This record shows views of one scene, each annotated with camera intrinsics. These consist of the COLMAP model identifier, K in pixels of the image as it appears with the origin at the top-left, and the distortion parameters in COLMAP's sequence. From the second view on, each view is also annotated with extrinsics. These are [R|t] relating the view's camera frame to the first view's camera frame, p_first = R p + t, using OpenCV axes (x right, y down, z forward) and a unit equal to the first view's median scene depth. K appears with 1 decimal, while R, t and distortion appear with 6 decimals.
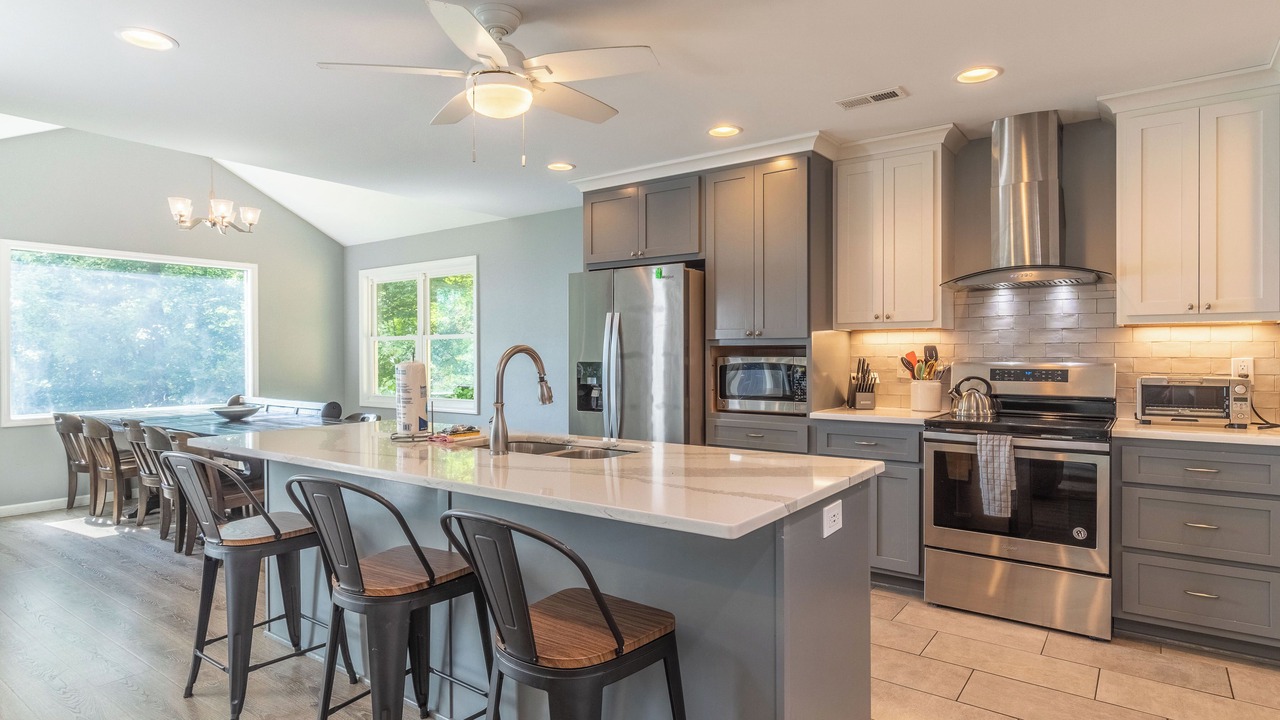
lens RADIAL K [[638.5, 0, 639.7], [0, 638.5, 353.9], [0, 0, 1]] dist [-0.000523, -0.000259]
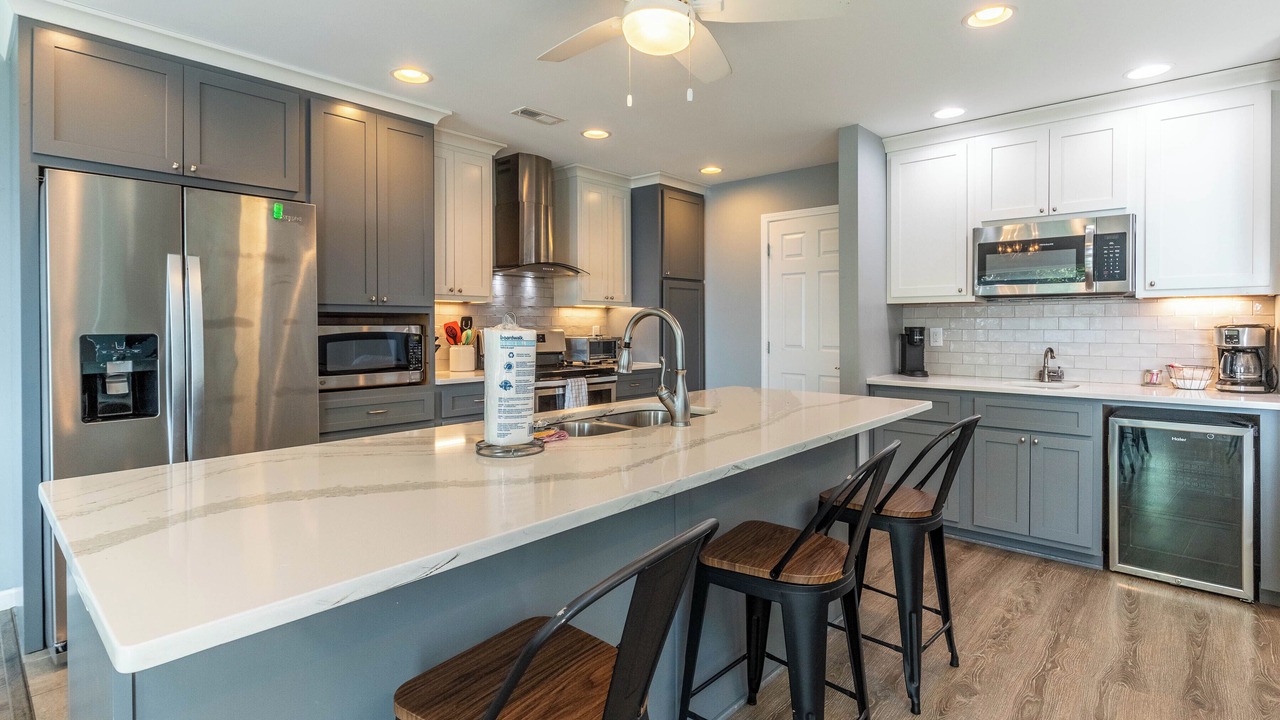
lens RADIAL K [[638.5, 0, 639.7], [0, 638.5, 353.9], [0, 0, 1]] dist [-0.000523, -0.000259]
pose [[0.128025, -0.040728, 0.990934, -0.693565], [0.001794, 0.999164, 0.040835, 0.008413], [-0.991769, -0.003450, 0.127991, 0.520005]]
